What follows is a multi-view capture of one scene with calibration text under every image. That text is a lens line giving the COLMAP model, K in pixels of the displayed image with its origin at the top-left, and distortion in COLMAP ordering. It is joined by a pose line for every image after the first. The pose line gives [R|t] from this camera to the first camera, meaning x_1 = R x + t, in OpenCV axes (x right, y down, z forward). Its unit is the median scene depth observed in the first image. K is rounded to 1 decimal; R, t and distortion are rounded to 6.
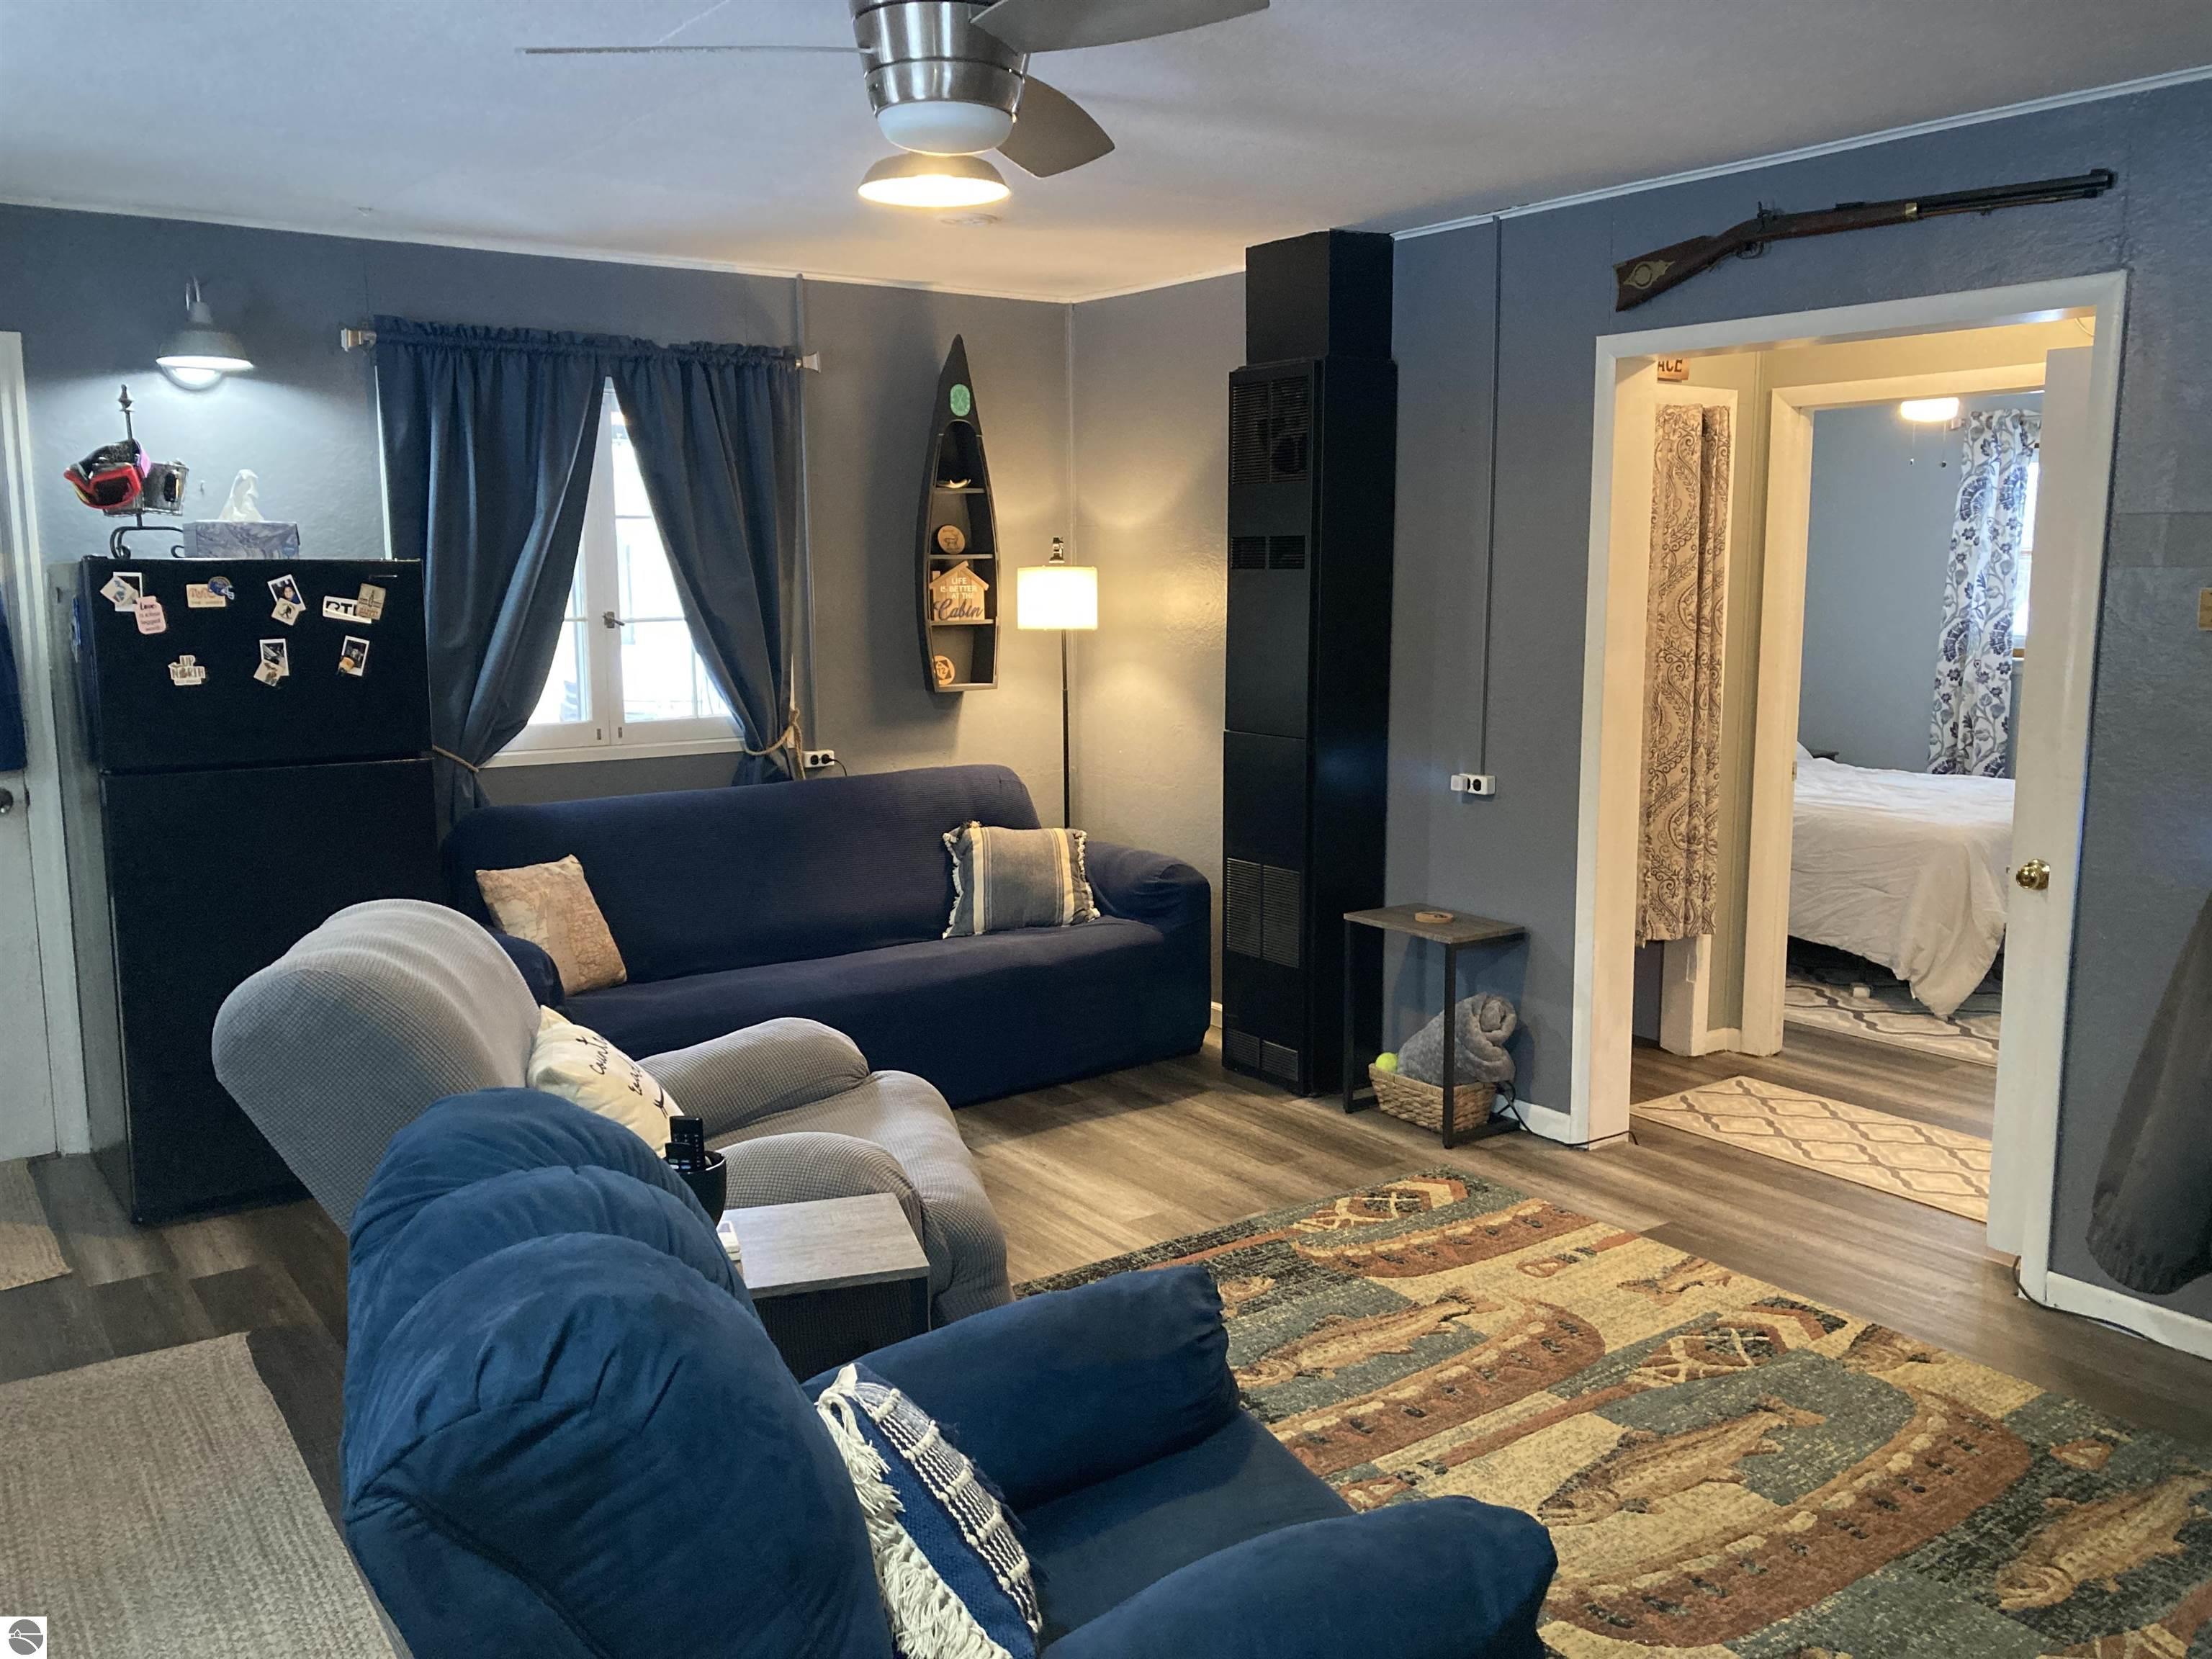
lens RADIAL K [[1801.6, 0, 1106.2], [0, 1801.6, 819.3], [0, 0, 1]] dist [0.011374, -0.003076]
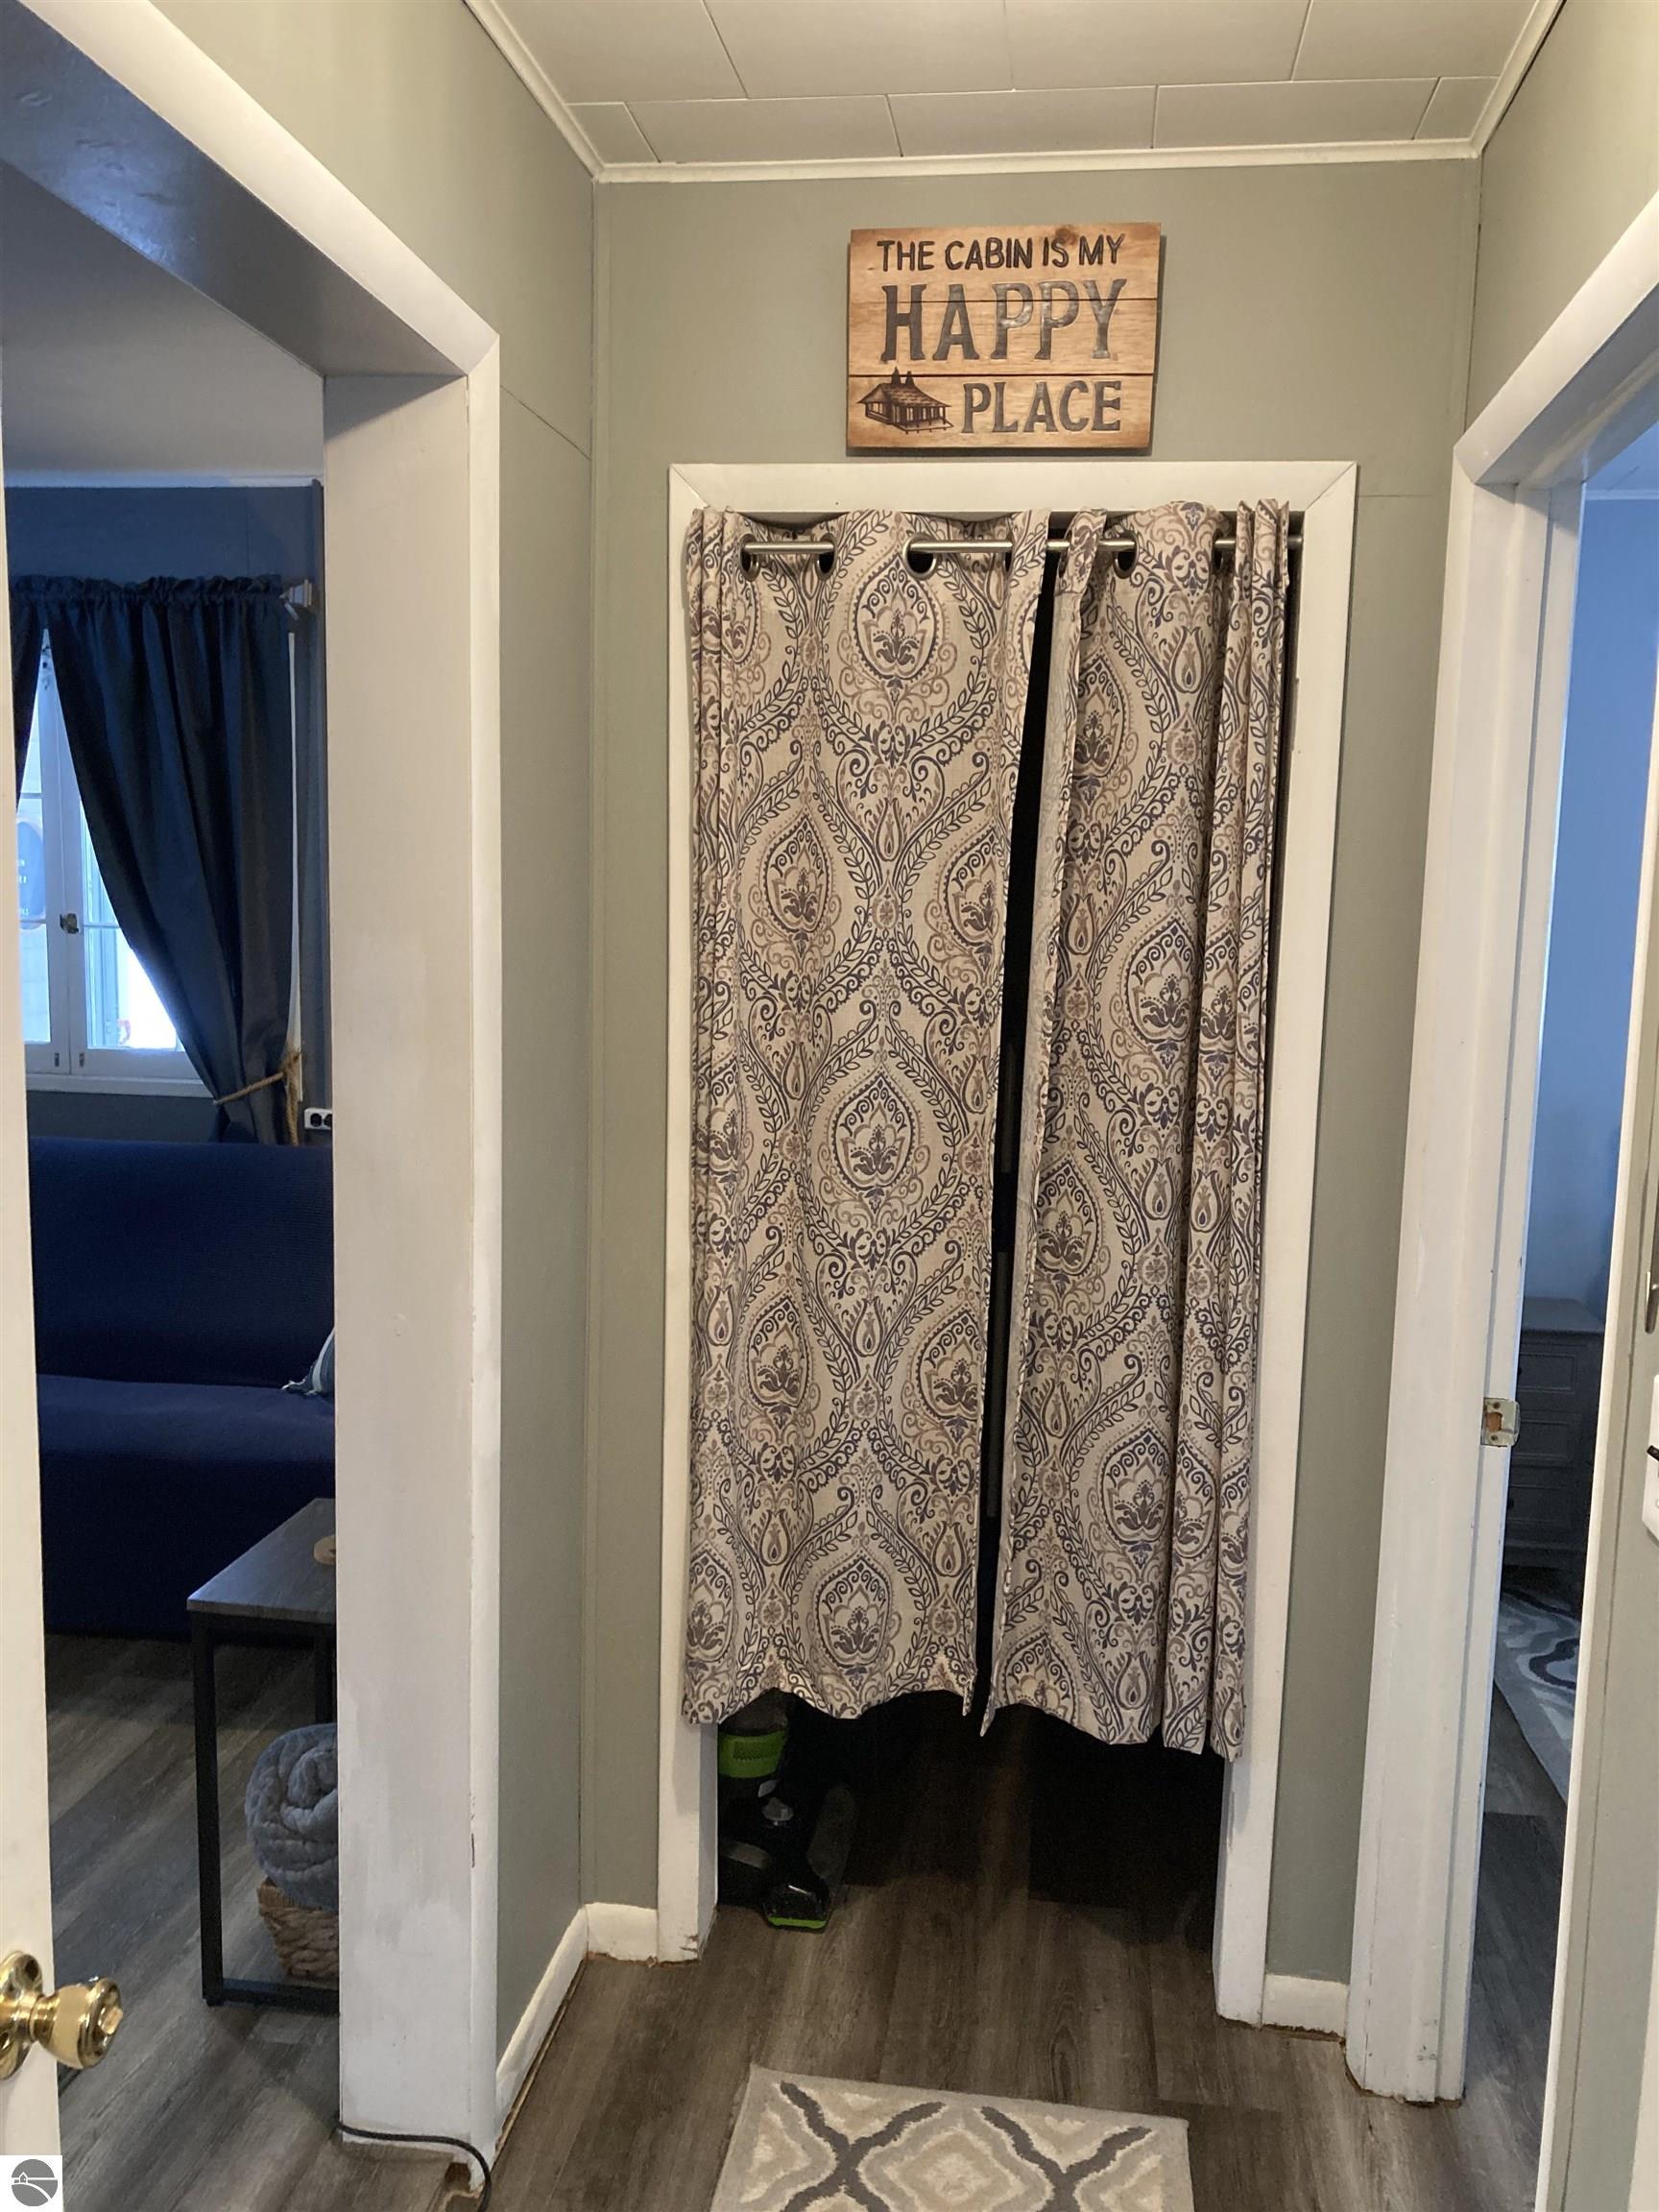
lens RADIAL K [[1801.6, 0, 835.2], [0, 1801.6, 1123.1], [0, 0, 1]] dist [0.011374, -0.003076]
pose [[0.731497, 0.111943, -0.672593, 0.553048], [-0.125560, 0.991677, 0.028494, -0.087645], [0.670184, 0.063607, 0.739464, 0.630559]]
